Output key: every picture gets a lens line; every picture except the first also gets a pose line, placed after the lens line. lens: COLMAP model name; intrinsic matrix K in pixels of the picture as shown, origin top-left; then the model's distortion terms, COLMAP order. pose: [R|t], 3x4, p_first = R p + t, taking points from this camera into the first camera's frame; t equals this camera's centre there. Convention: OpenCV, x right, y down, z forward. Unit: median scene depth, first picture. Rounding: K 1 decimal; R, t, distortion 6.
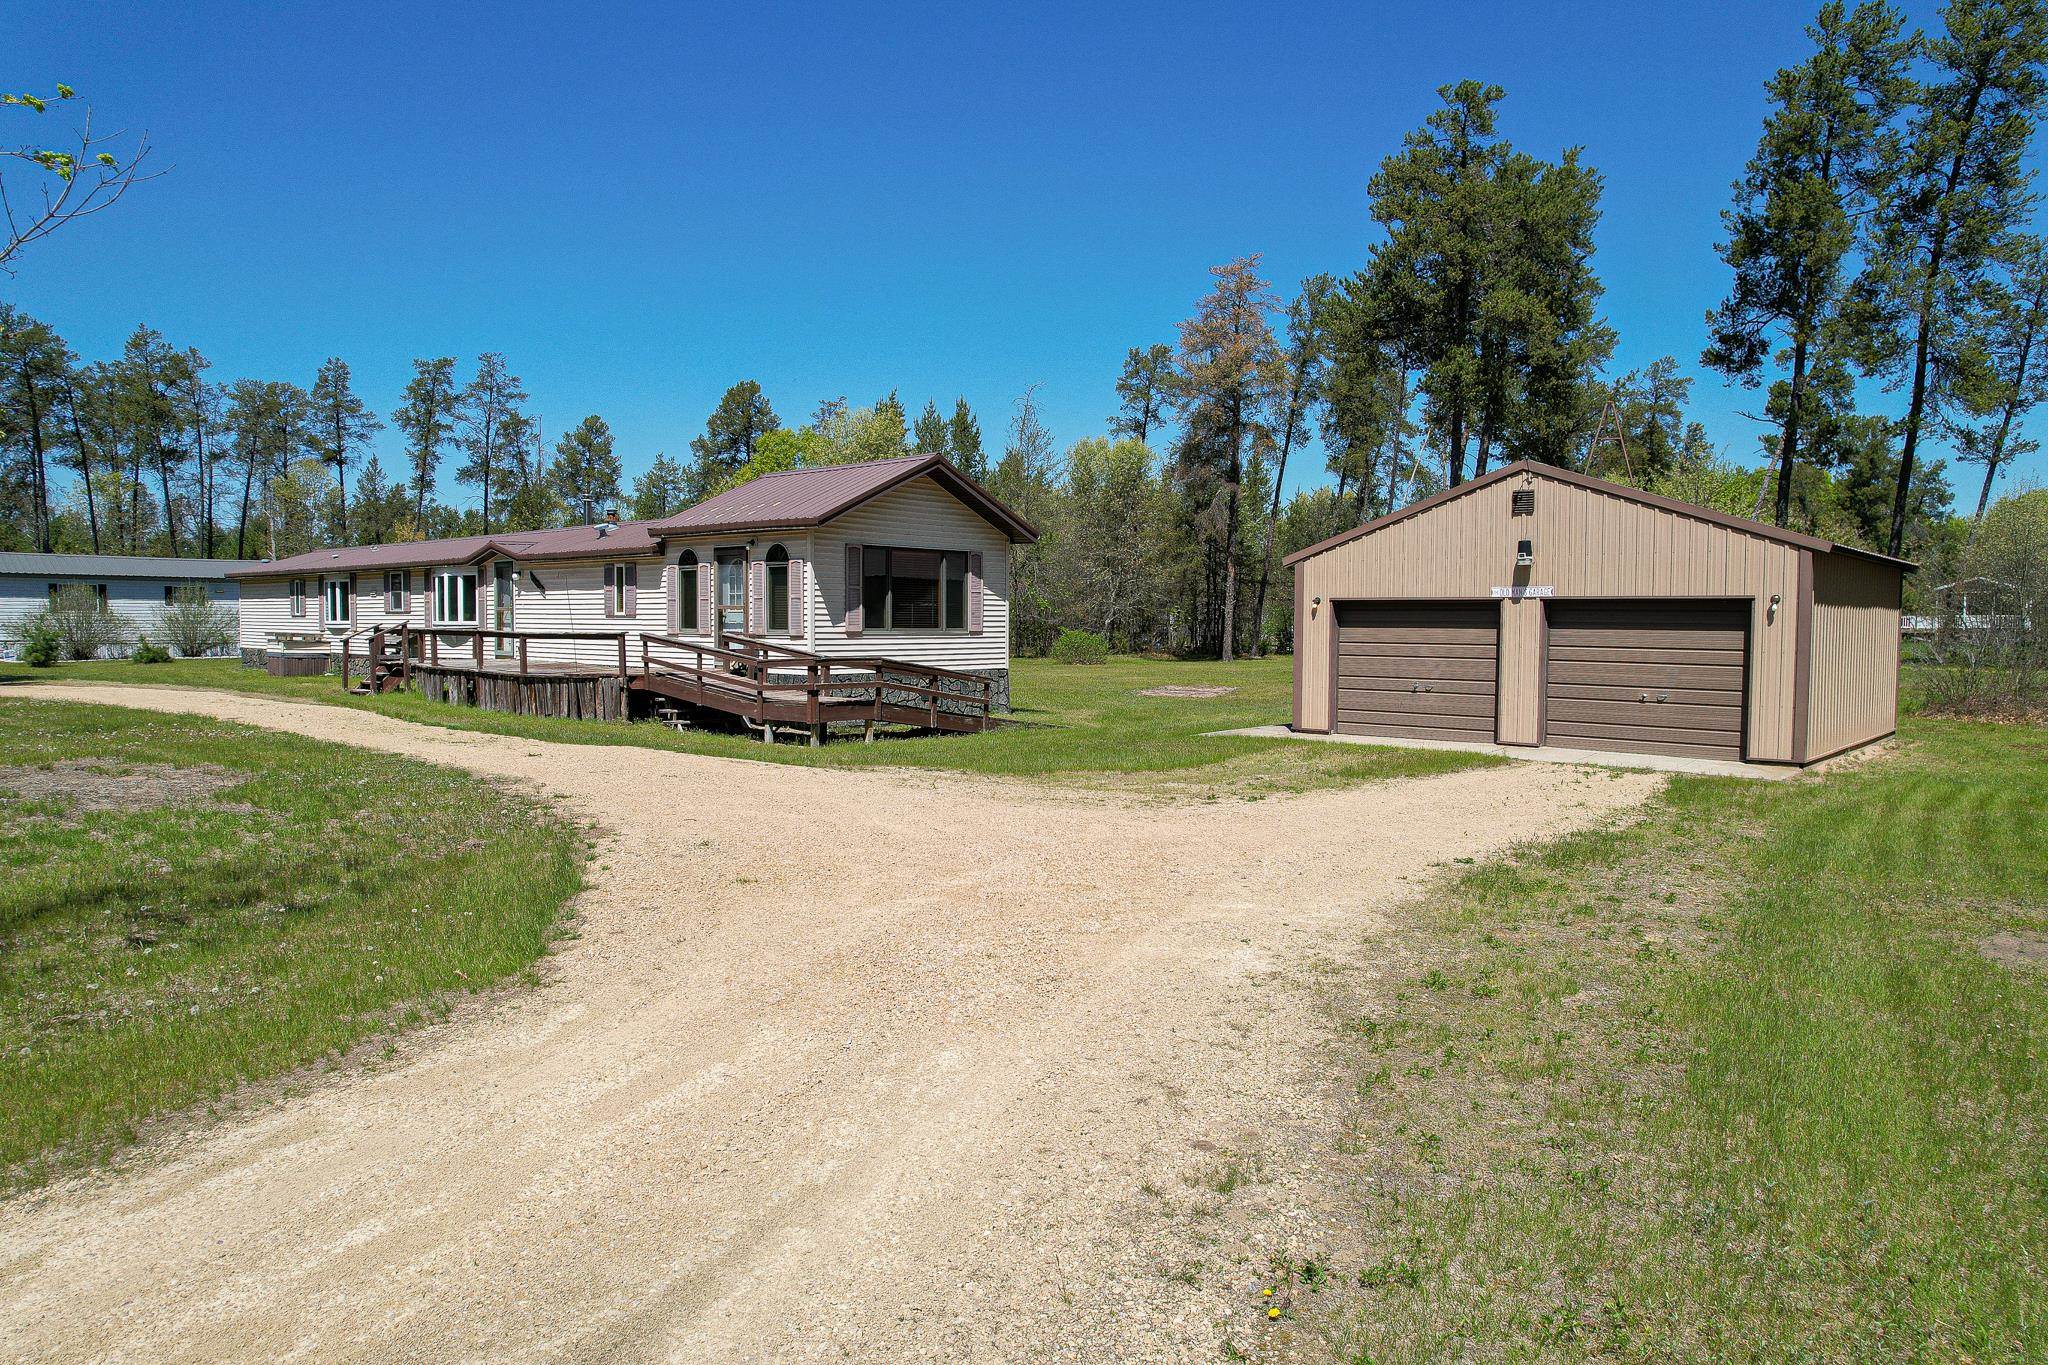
lens RADIAL K [[1307.7, 0, 1030.6], [0, 1307.7, 692.5], [0, 0, 1]] dist [-0.081179, 0.076281]
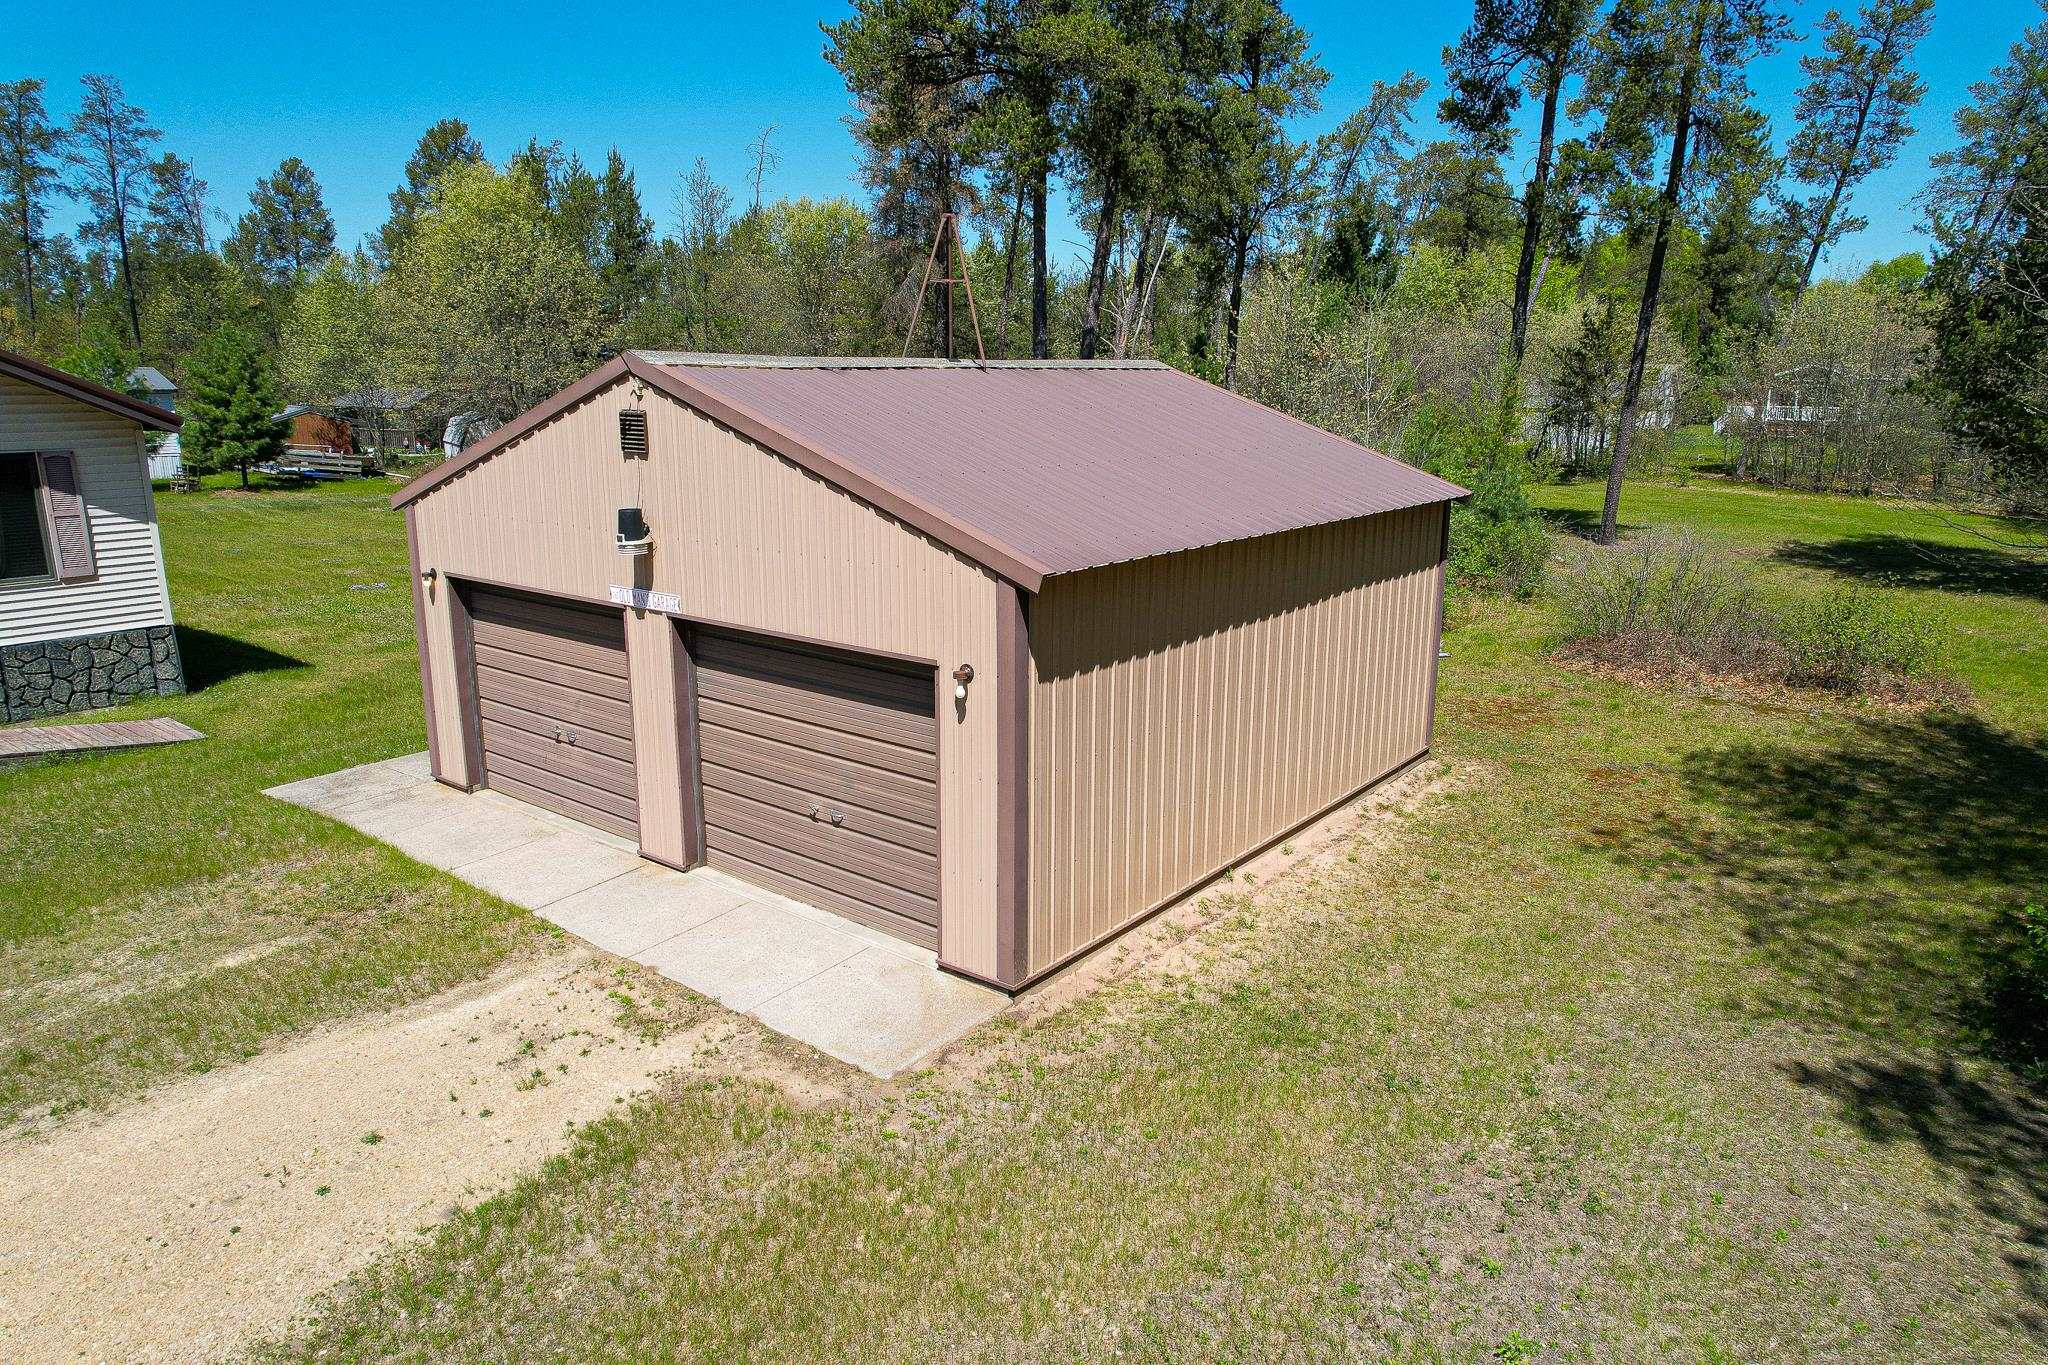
lens RADIAL K [[1307.7, 0, 1030.6], [0, 1307.7, 692.5], [0, 0, 1]] dist [-0.081179, 0.076281]
pose [[0.997440, -0.017079, 0.069440, 0.225915], [0.003855, 0.982491, 0.186272, -0.063094], [-0.071405, -0.185527, 0.980041, 0.198155]]
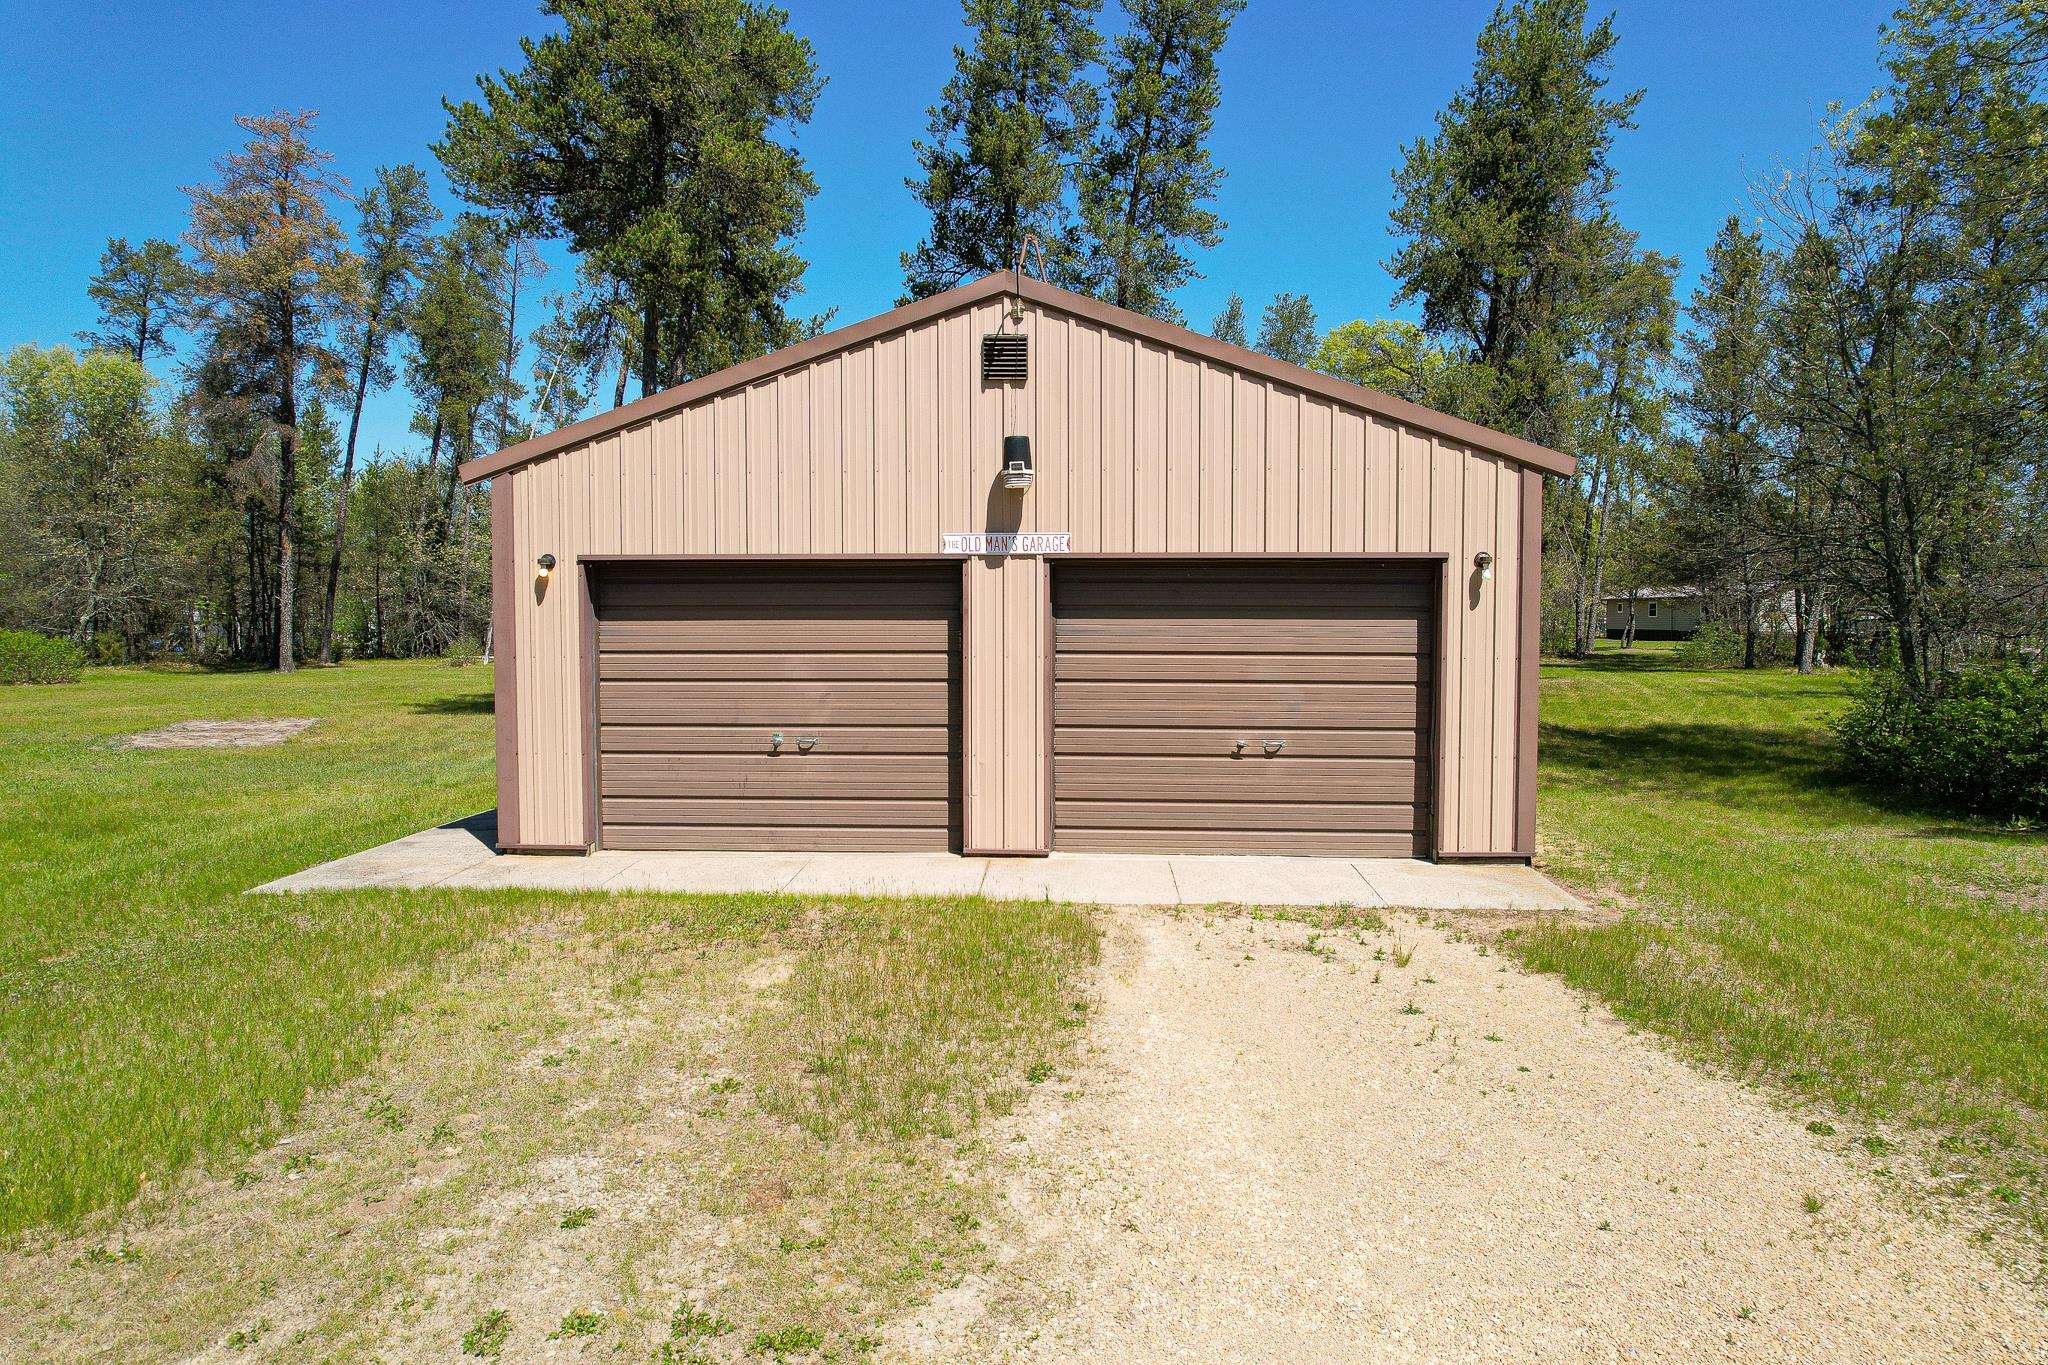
lens RADIAL K [[1307.7, 0, 1030.6], [0, 1307.7, 692.5], [0, 0, 1]] dist [-0.081179, 0.076281]
pose [[0.776367, -0.041203, 0.628932, 0.033170], [0.038670, 0.999095, 0.017718, -0.013364], [-0.629093, 0.010565, 0.777258, 0.274199]]
